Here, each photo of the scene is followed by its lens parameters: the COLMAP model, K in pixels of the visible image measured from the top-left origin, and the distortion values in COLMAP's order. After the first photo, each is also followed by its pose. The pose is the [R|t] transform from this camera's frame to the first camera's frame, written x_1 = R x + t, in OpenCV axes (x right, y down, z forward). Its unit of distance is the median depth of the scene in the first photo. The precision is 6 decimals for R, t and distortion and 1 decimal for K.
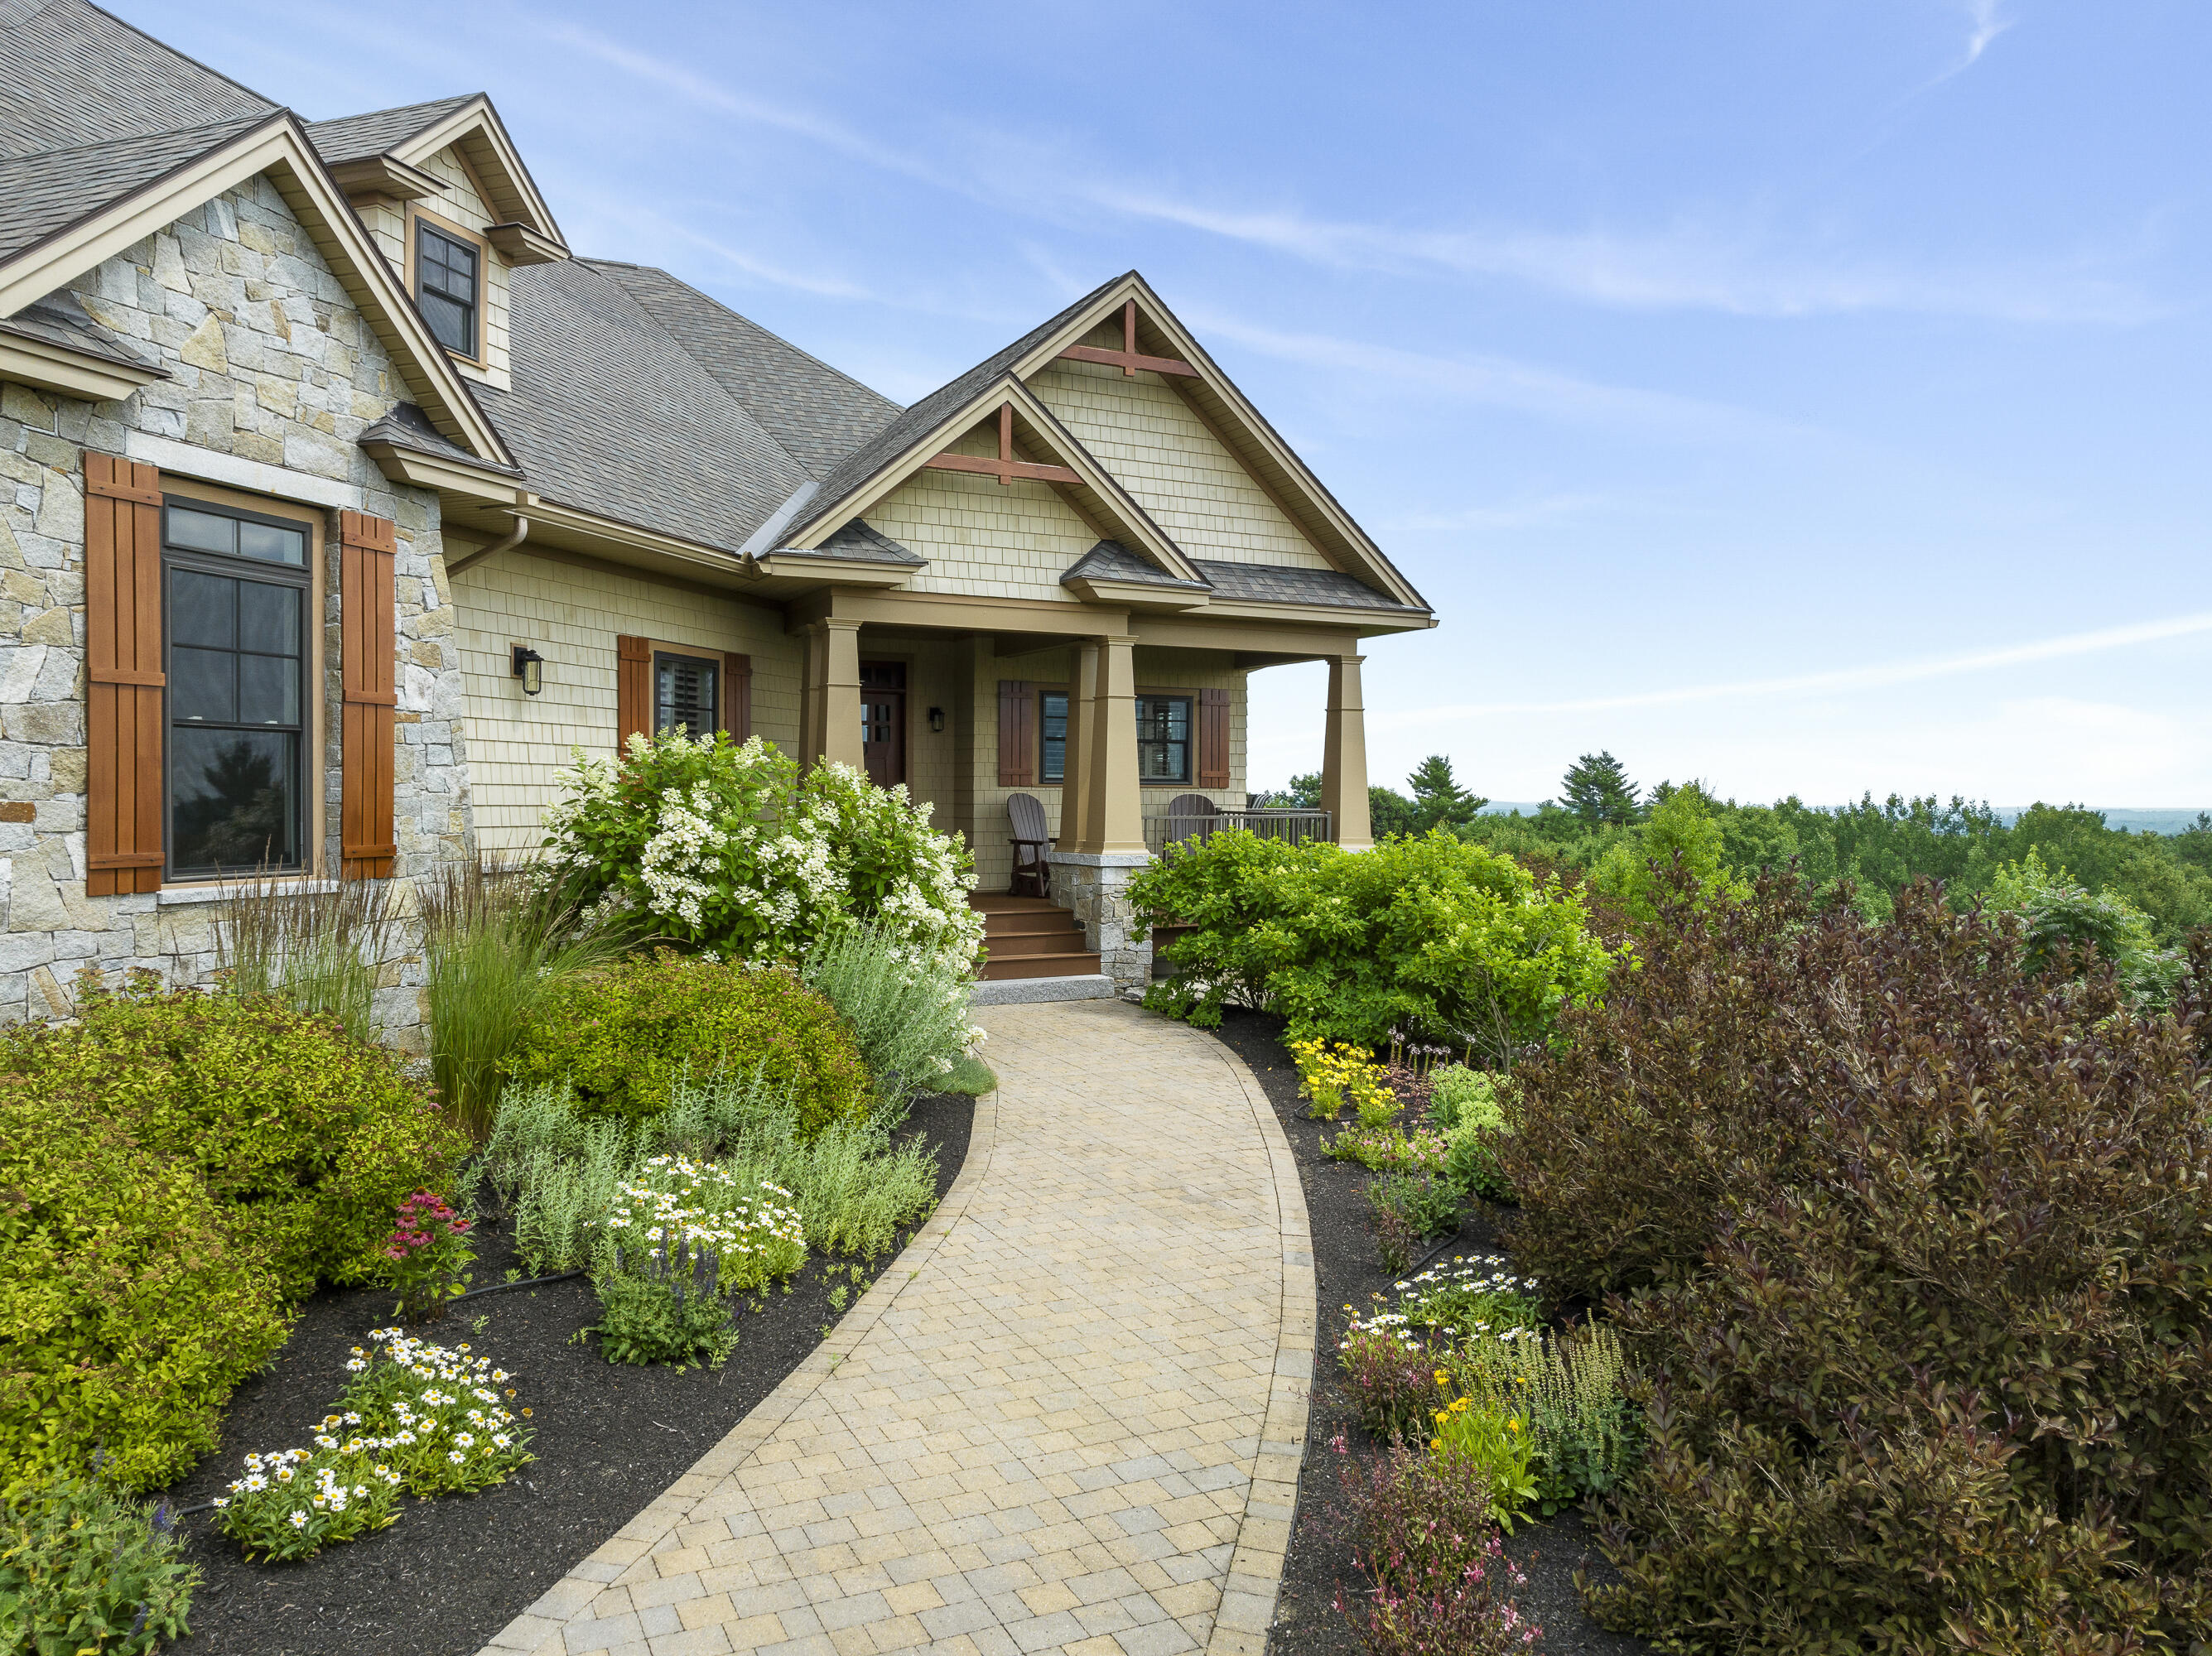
lens RADIAL K [[1546.5, 0, 1046.7], [0, 1546.5, 830.8], [0, 0, 1]] dist [-0.036954, -0.000344]
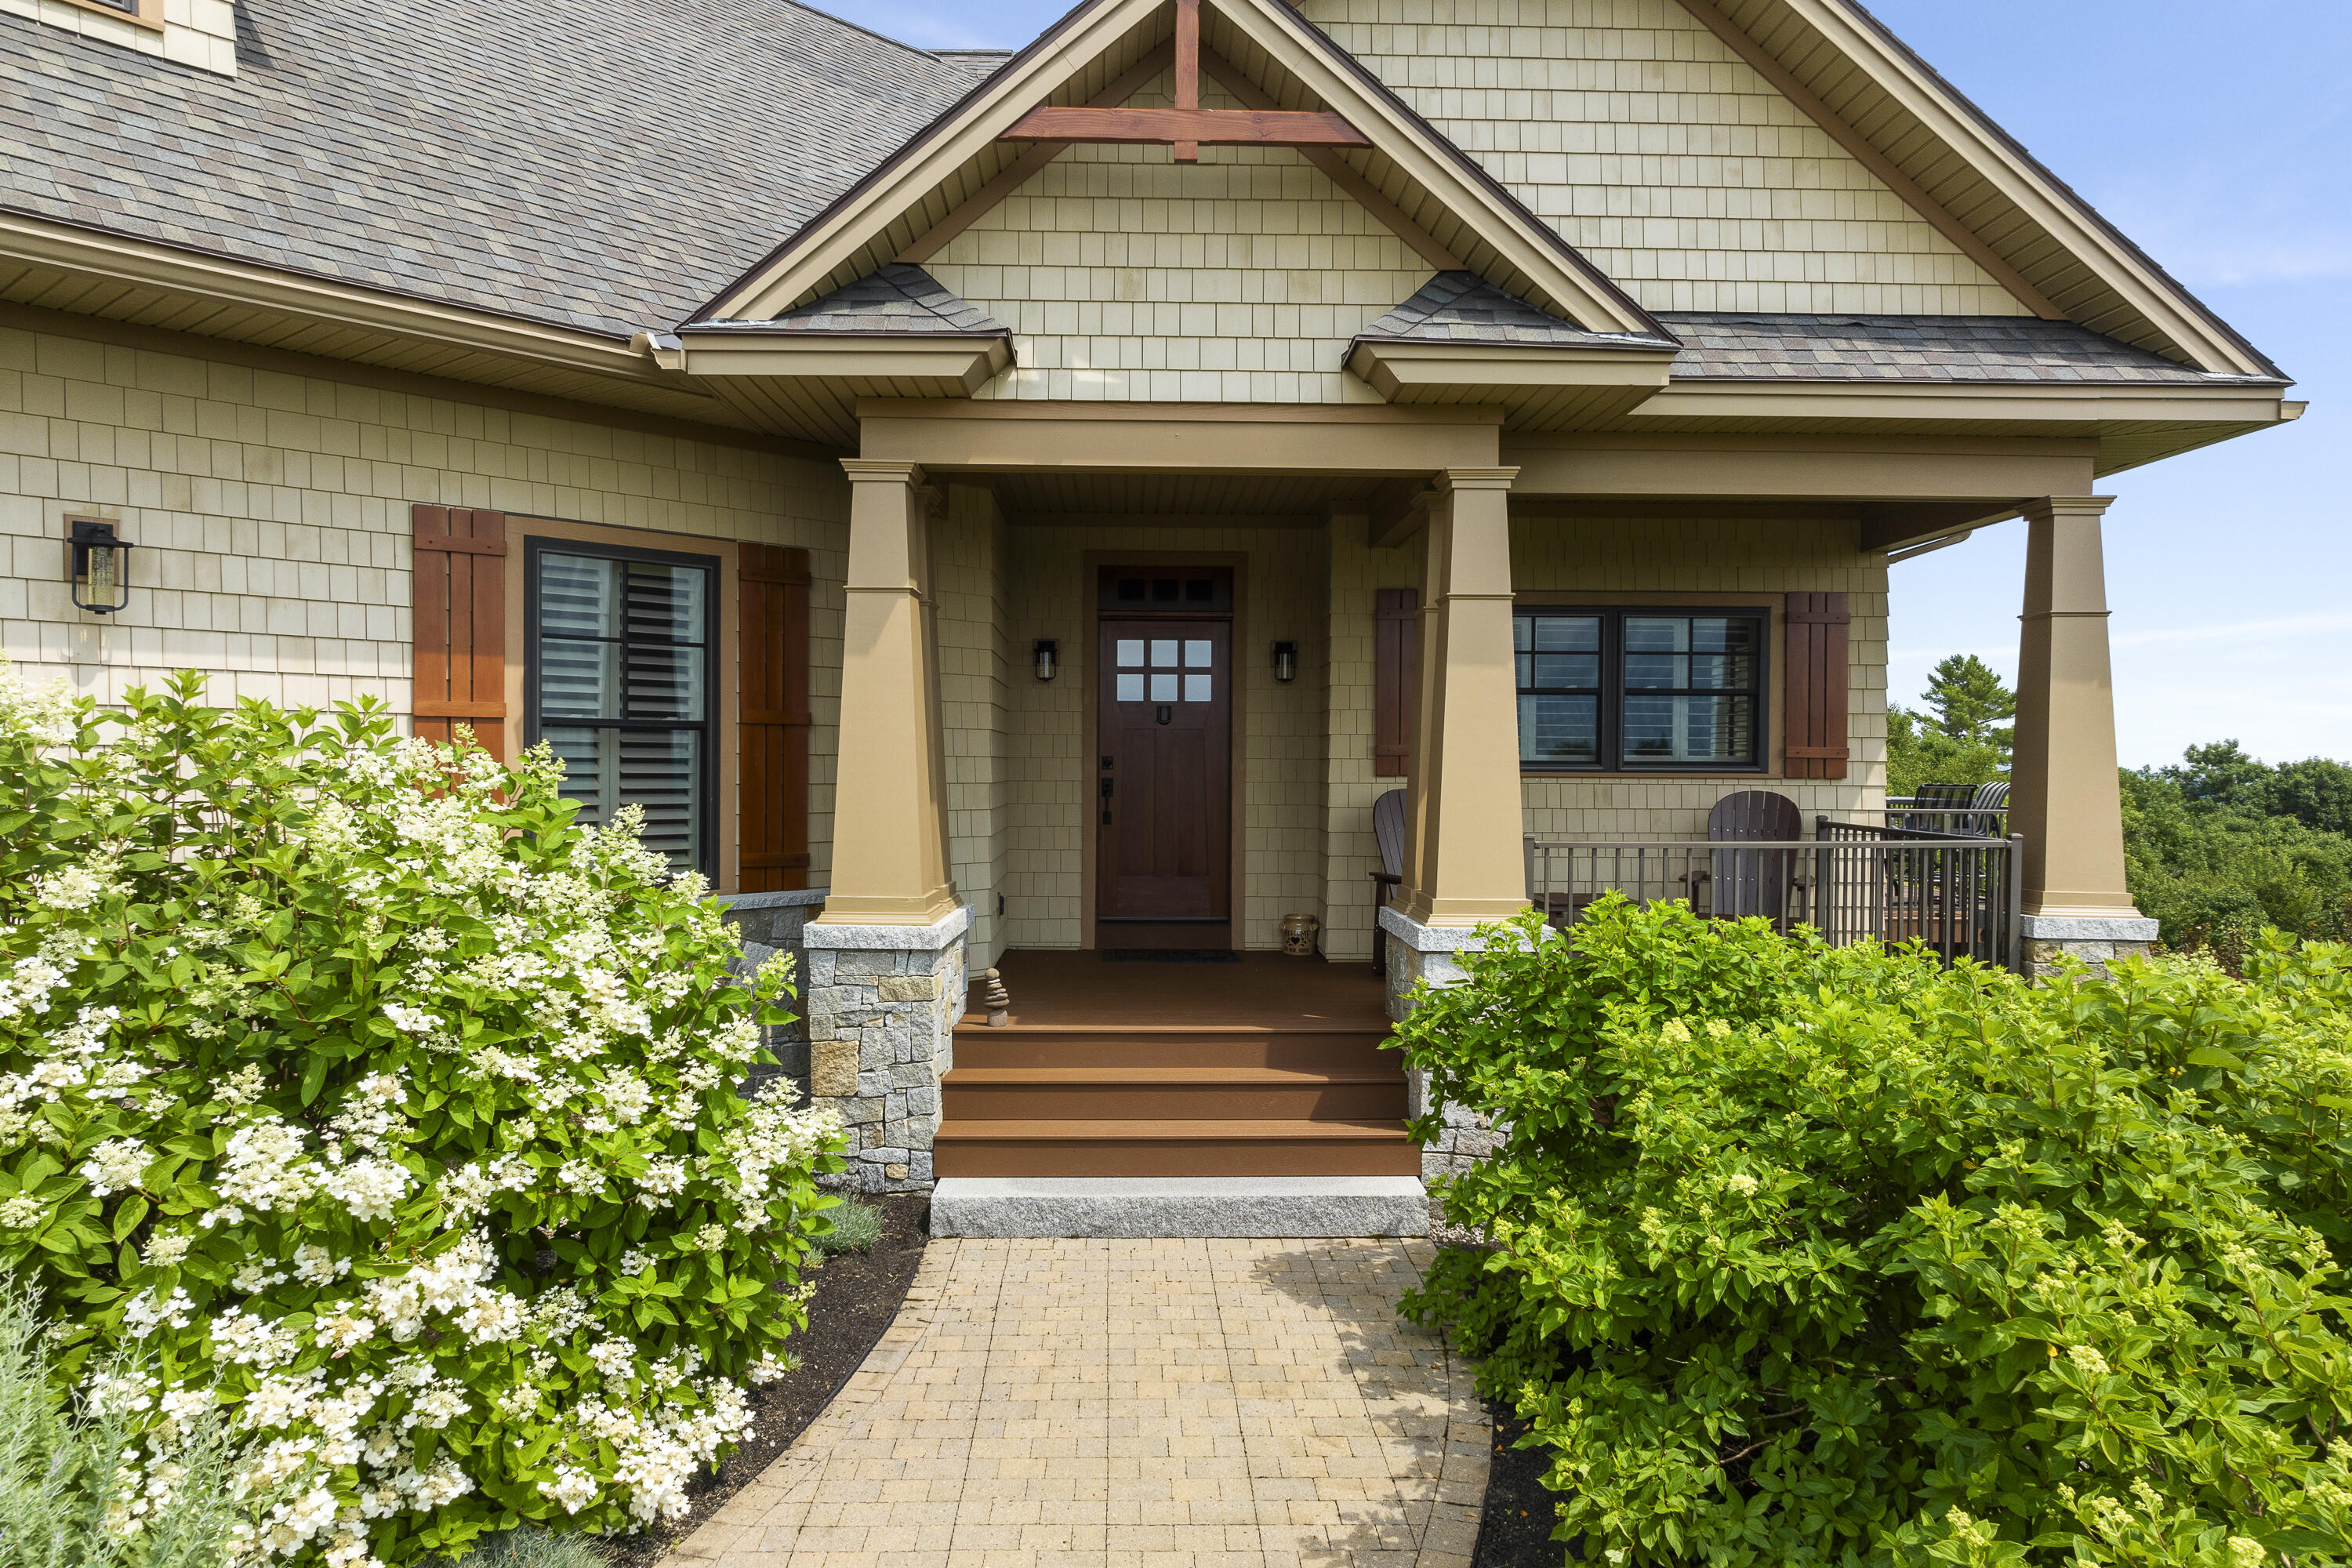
lens RADIAL K [[1600.7, 0, 1176.0], [0, 1600.7, 784.0], [0, 0, 1]] dist [-0.001873, 0.001725]
pose [[0.913015, 0.005339, -0.407892, 0.177502], [-0.010278, 0.999898, -0.009920, -0.024414], [0.407798, 0.013249, 0.912976, 0.549697]]
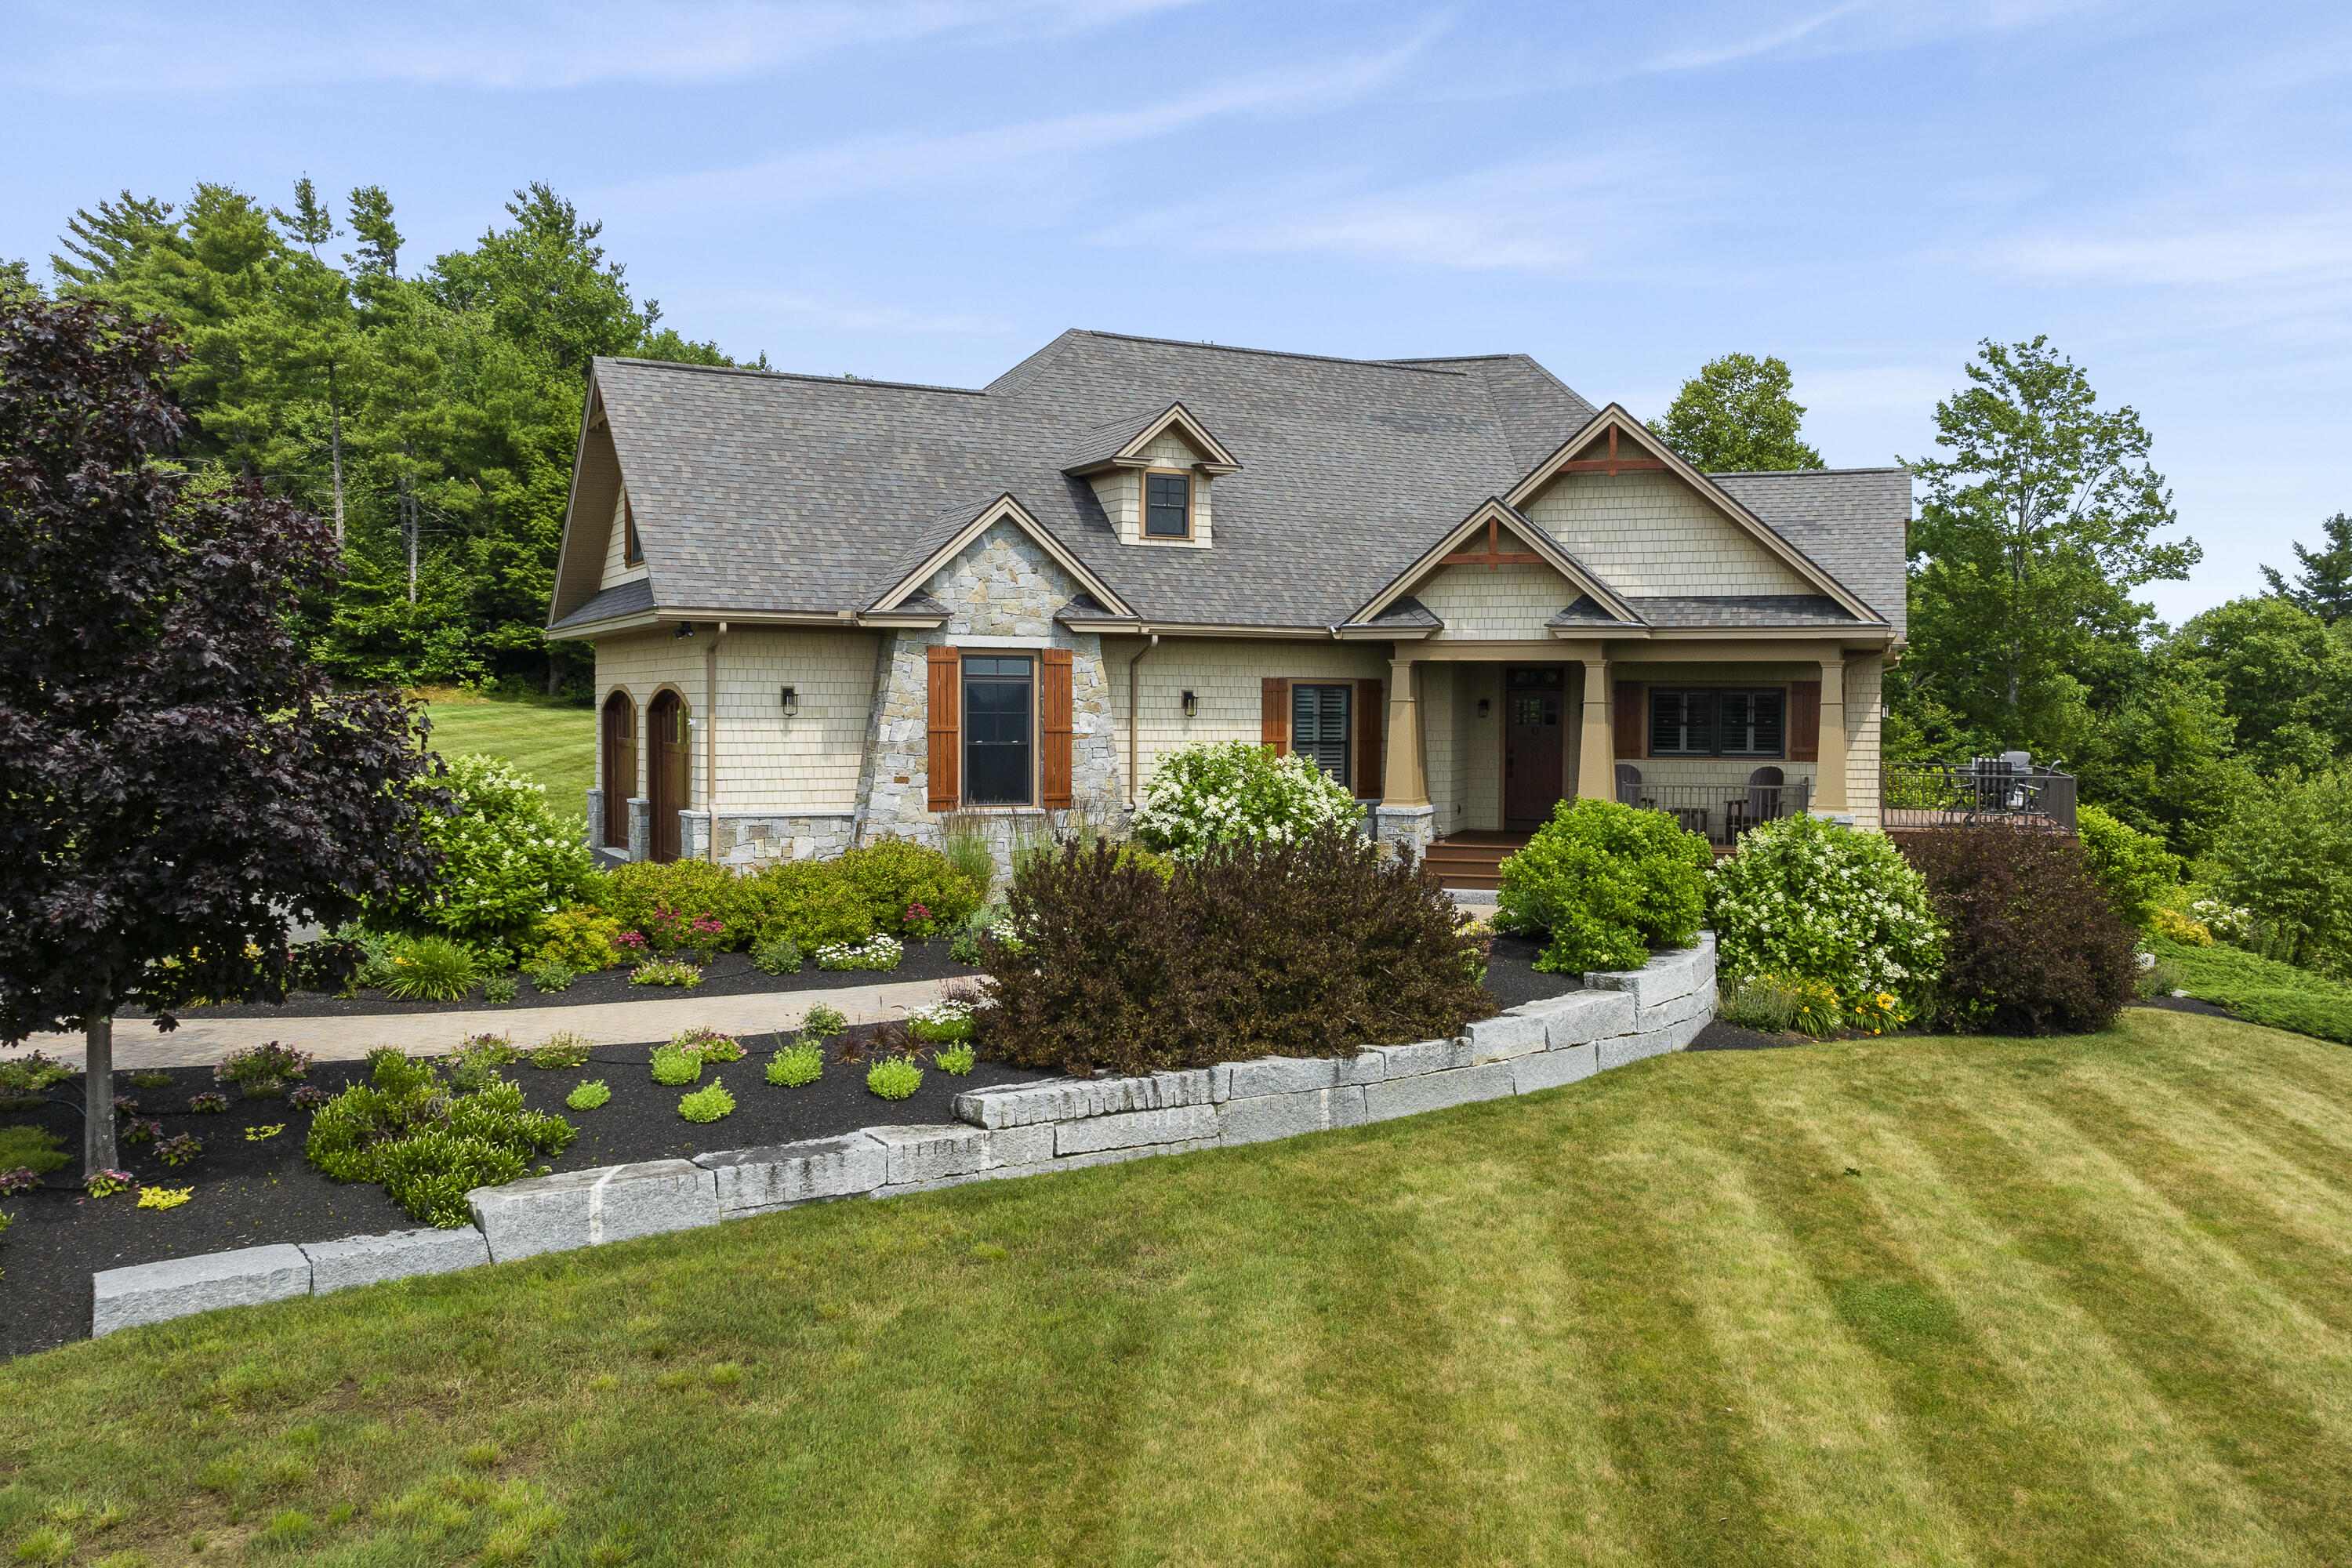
lens RADIAL K [[1912.9, 0, 1176.0], [0, 1912.9, 784.0], [0, 0, 1]] dist [-0.001490, -0.000588]
pose [[0.702352, 0.027139, -0.711313, 1.130512], [-0.016573, 0.999626, 0.021774, -0.046433], [0.711637, -0.003504, 0.702538, -0.578187]]
